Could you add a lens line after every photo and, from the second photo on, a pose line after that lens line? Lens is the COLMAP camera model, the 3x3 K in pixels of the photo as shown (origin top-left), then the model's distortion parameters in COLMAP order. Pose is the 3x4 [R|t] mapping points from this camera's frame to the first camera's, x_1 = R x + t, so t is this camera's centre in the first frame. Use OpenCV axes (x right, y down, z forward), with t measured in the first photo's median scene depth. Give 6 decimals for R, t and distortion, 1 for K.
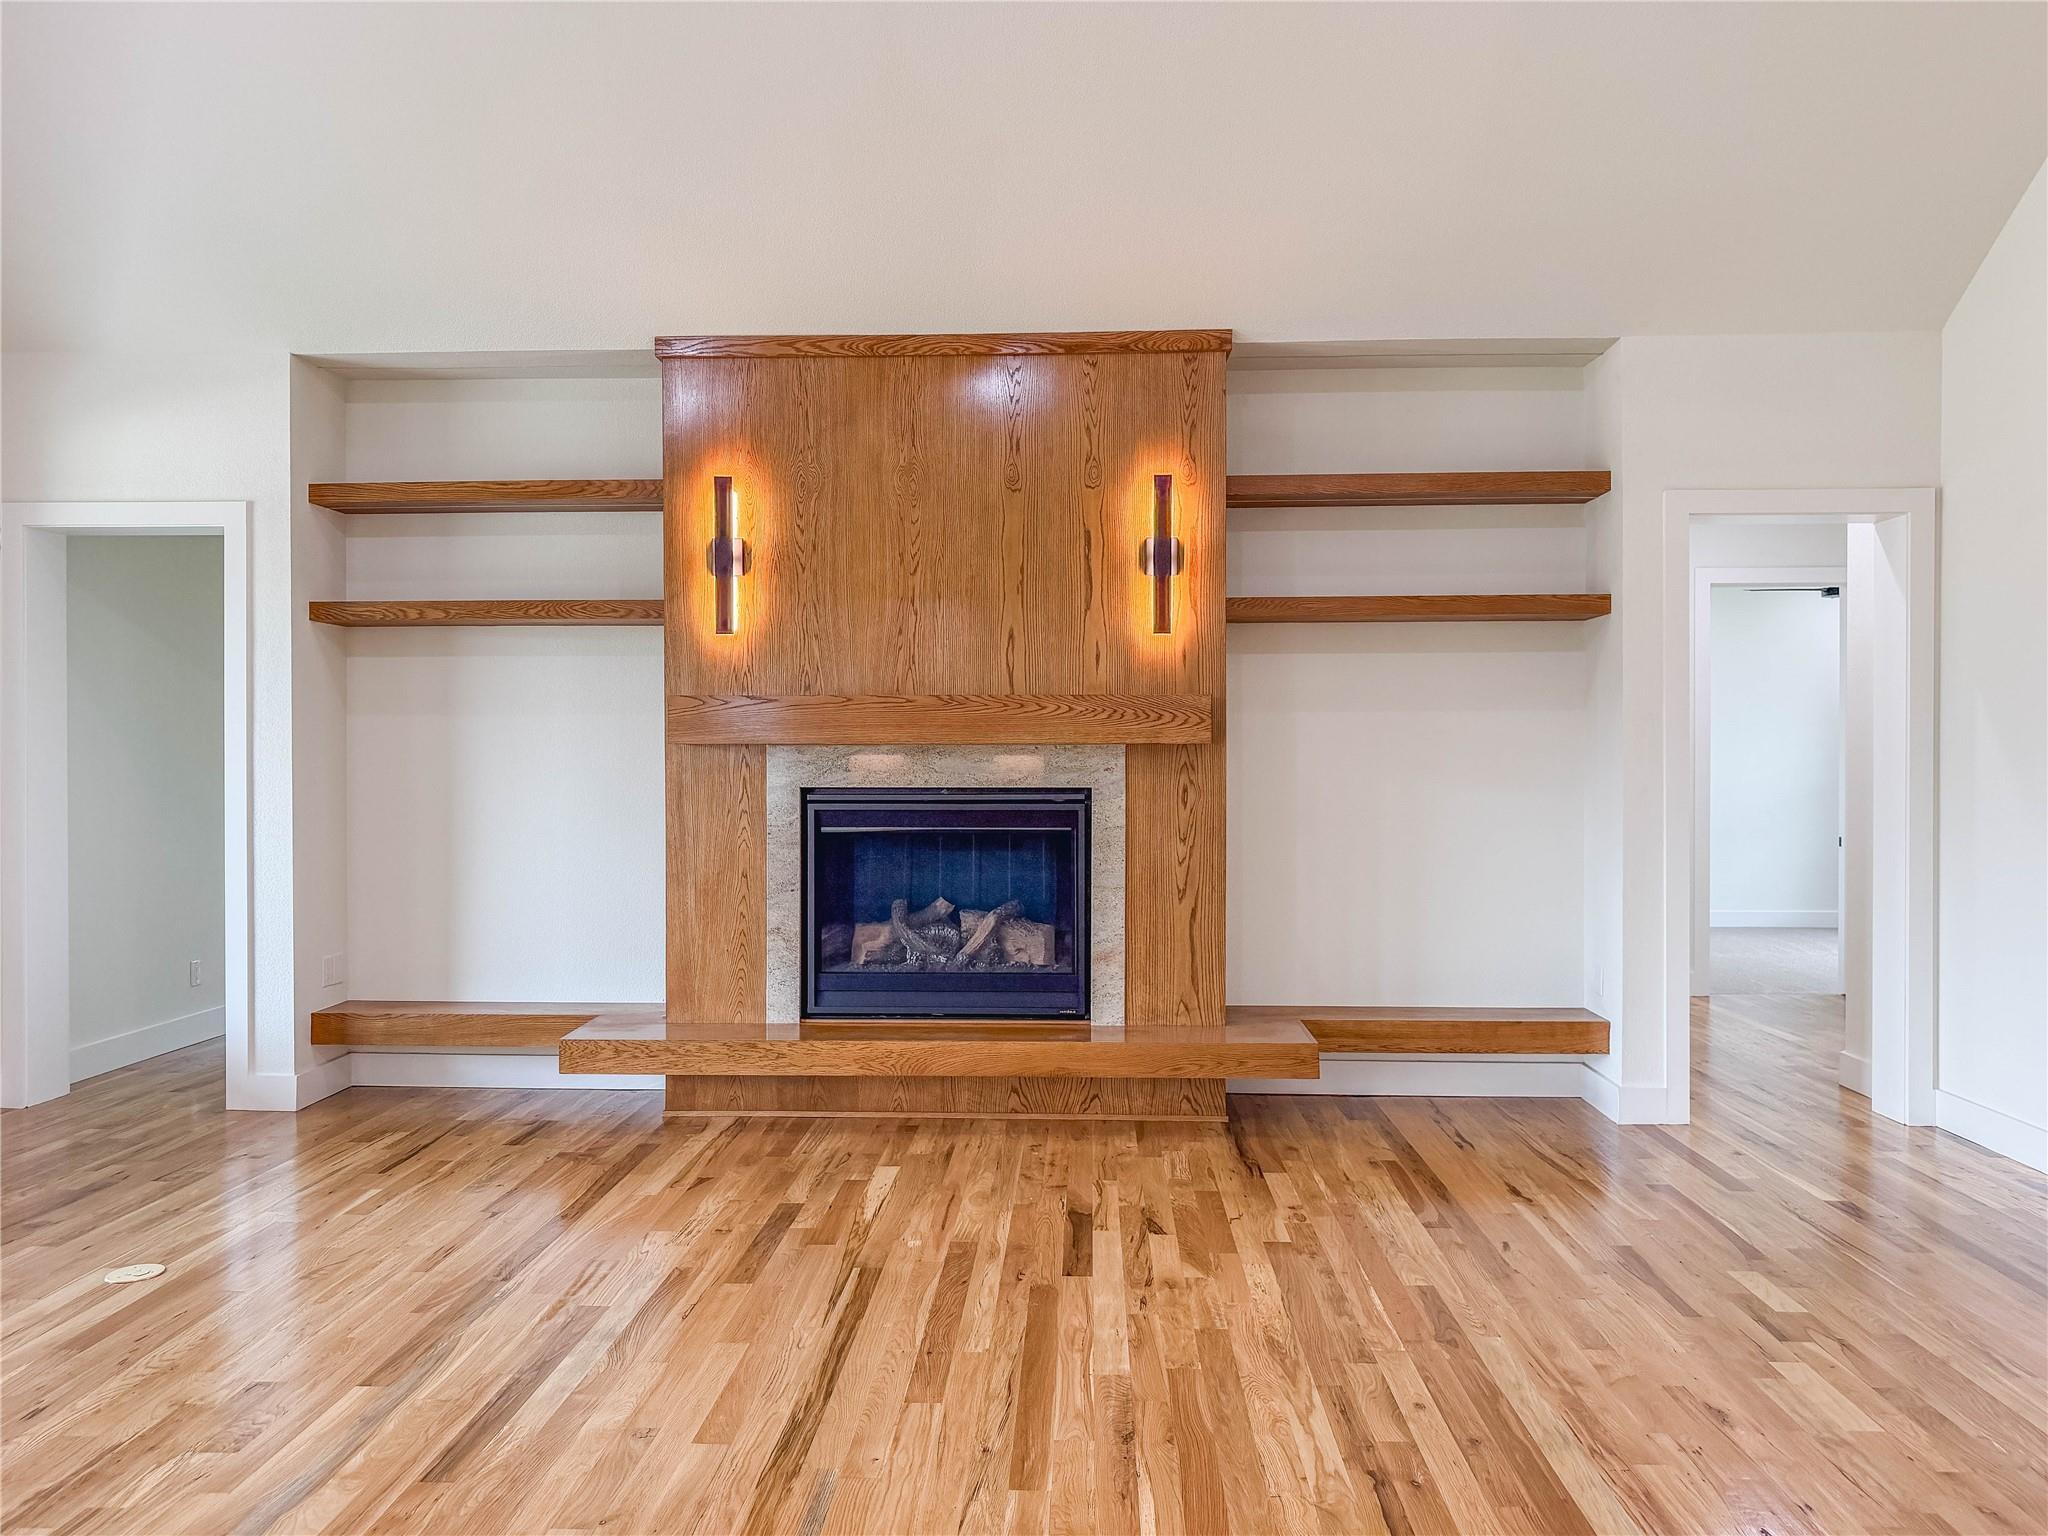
lens RADIAL K [[1454.9, 0, 1028.8], [0, 1454.9, 764.6], [0, 0, 1]] dist [-0.006961, 0.006140]
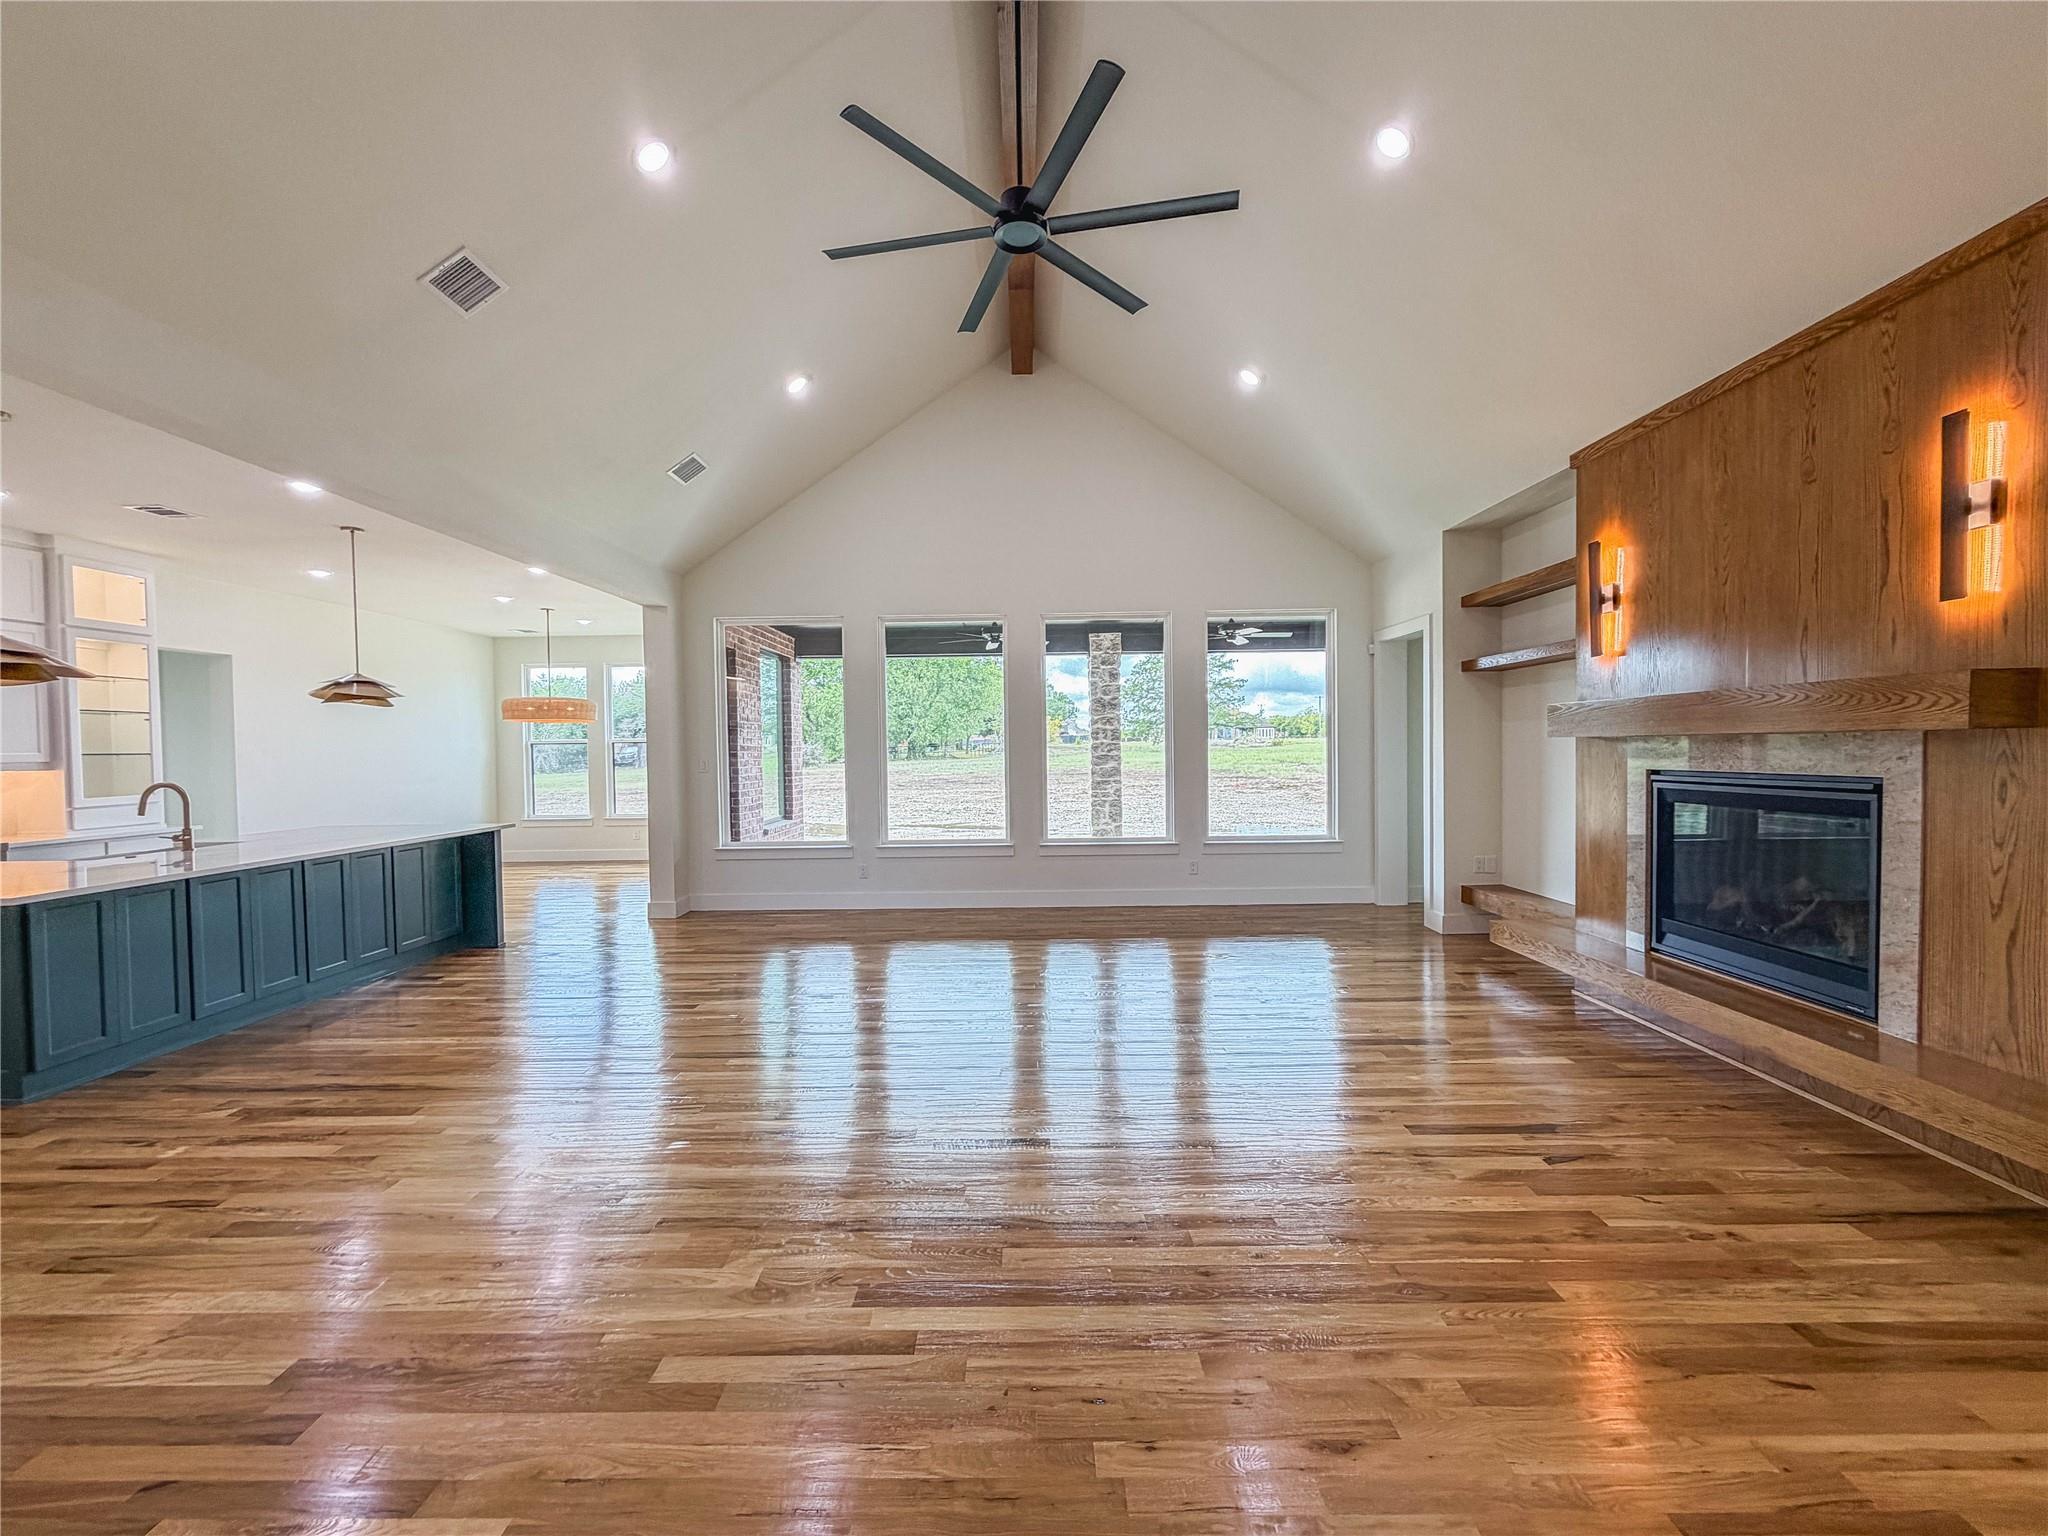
lens RADIAL K [[818.5, 0, 1017.3], [0, 818.5, 765.7], [0, 0, 1]] dist [0.000426, -0.000318]
pose [[0.031534, 0.020435, -0.999294, 0.576744], [0.006644, 0.999765, 0.020655, -0.006684], [0.999481, -0.007291, 0.031391, 0.449670]]
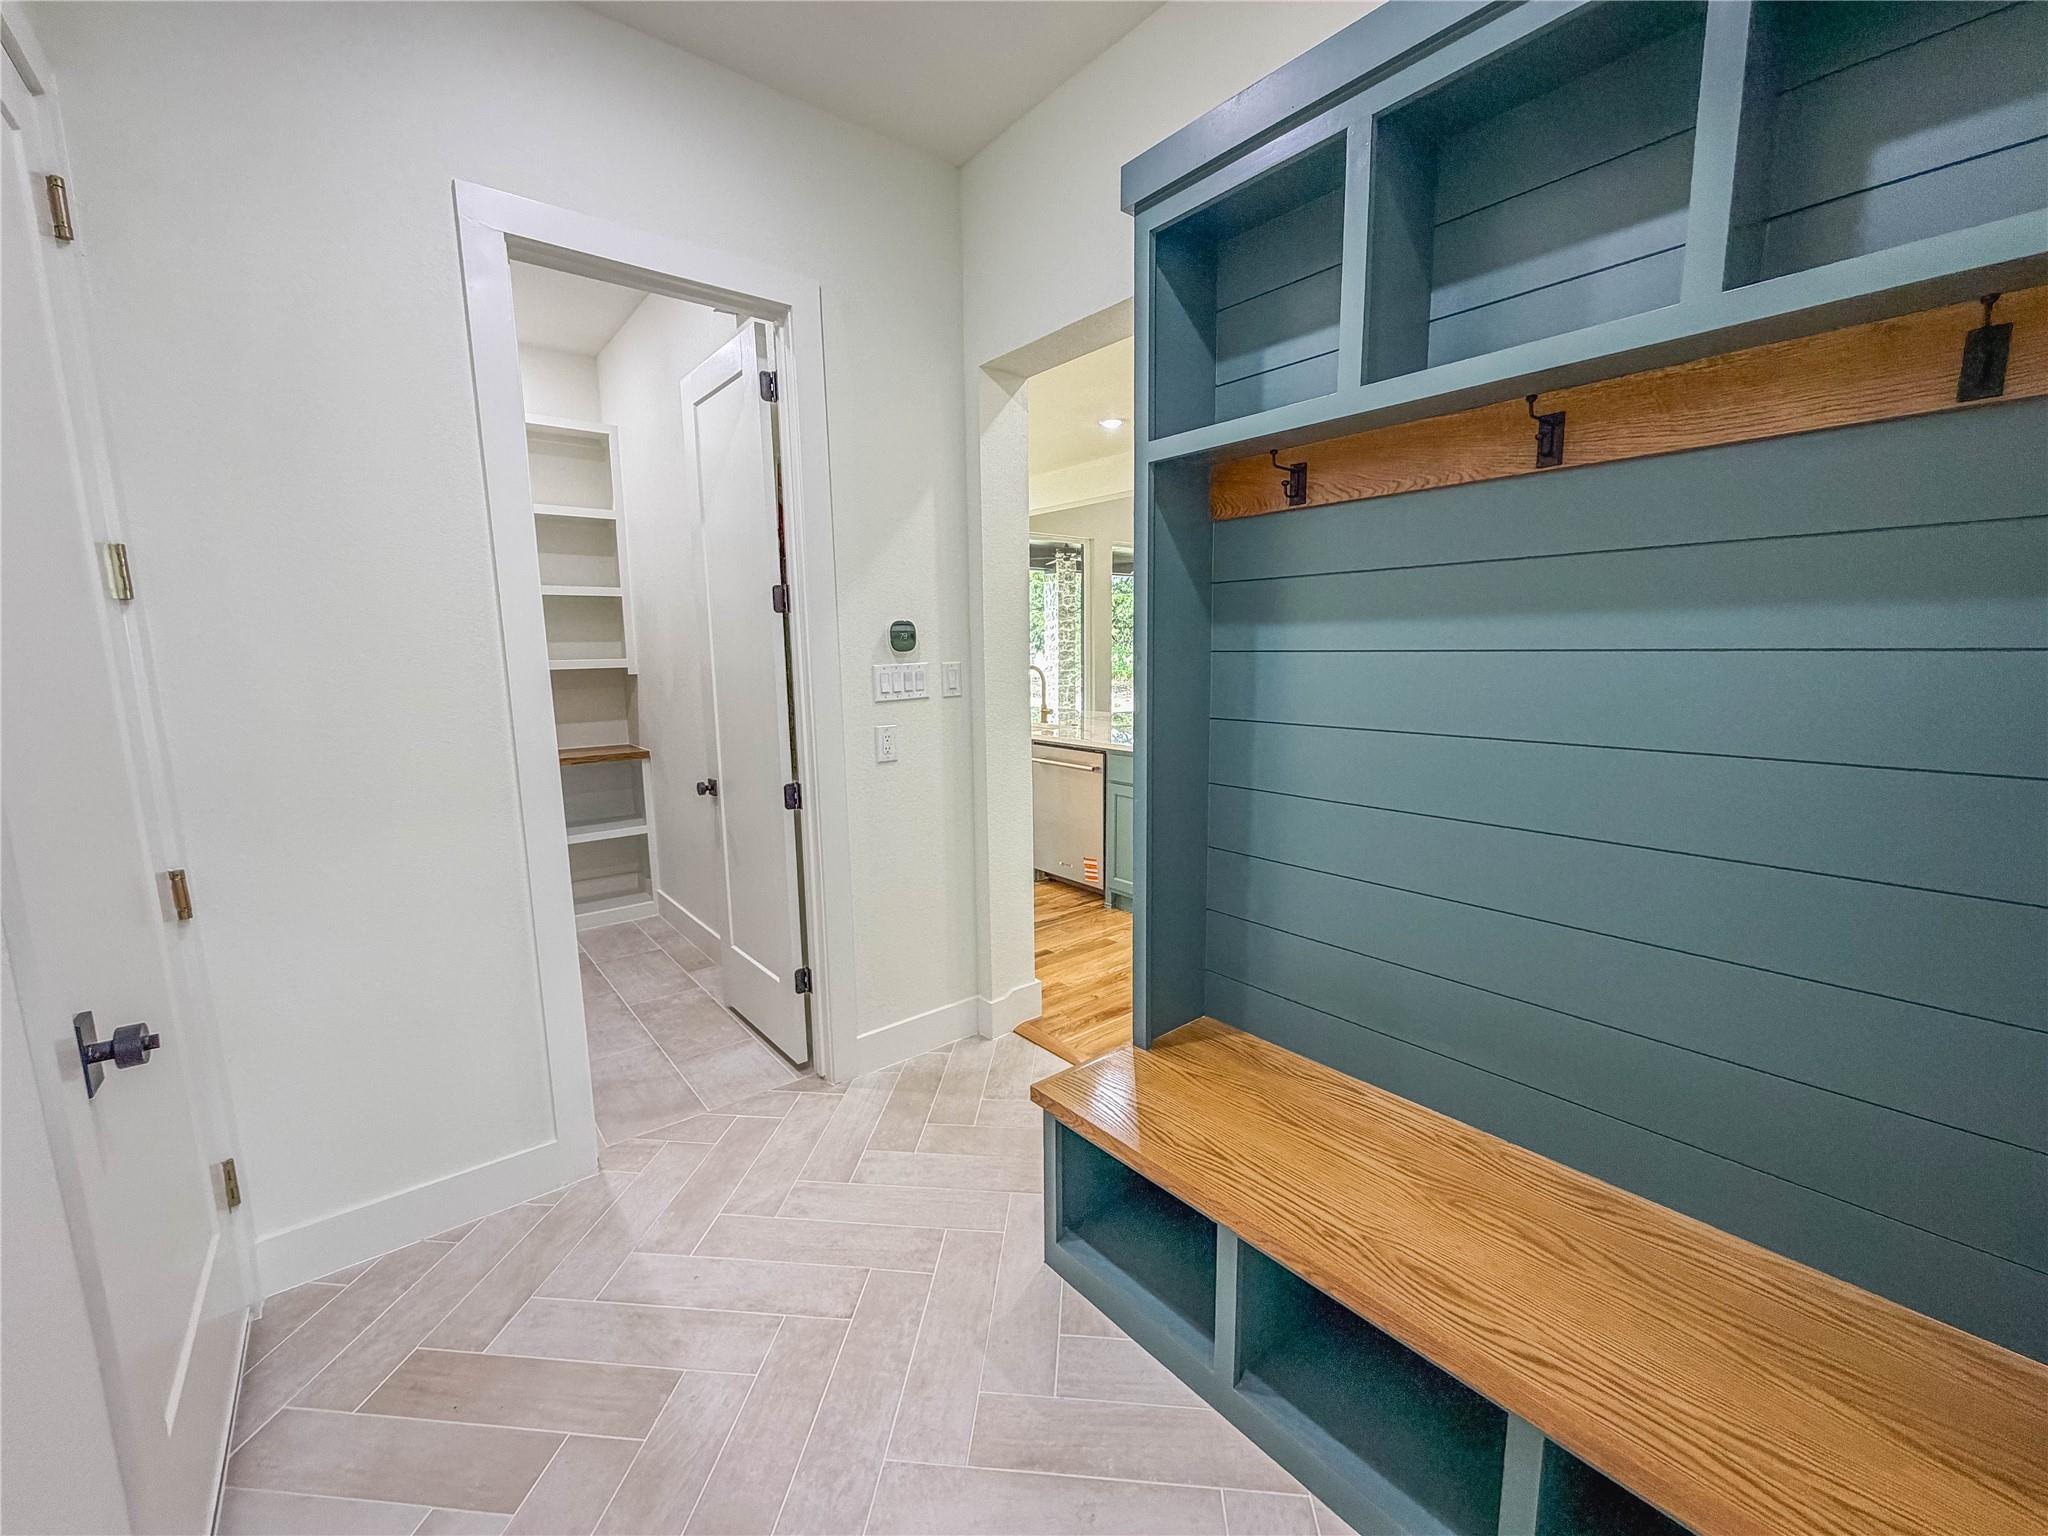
lens RADIAL K [[818.5, 0, 1017.3], [0, 818.5, 765.7], [0, 0, 1]] dist [0.000426, -0.000318]
pose [[0.660766, 0.102619, -0.743544, 0.448623], [0.006476, 0.989794, 0.142360, -0.001711], [0.750564, -0.098882, 0.653357, -1.128806]]
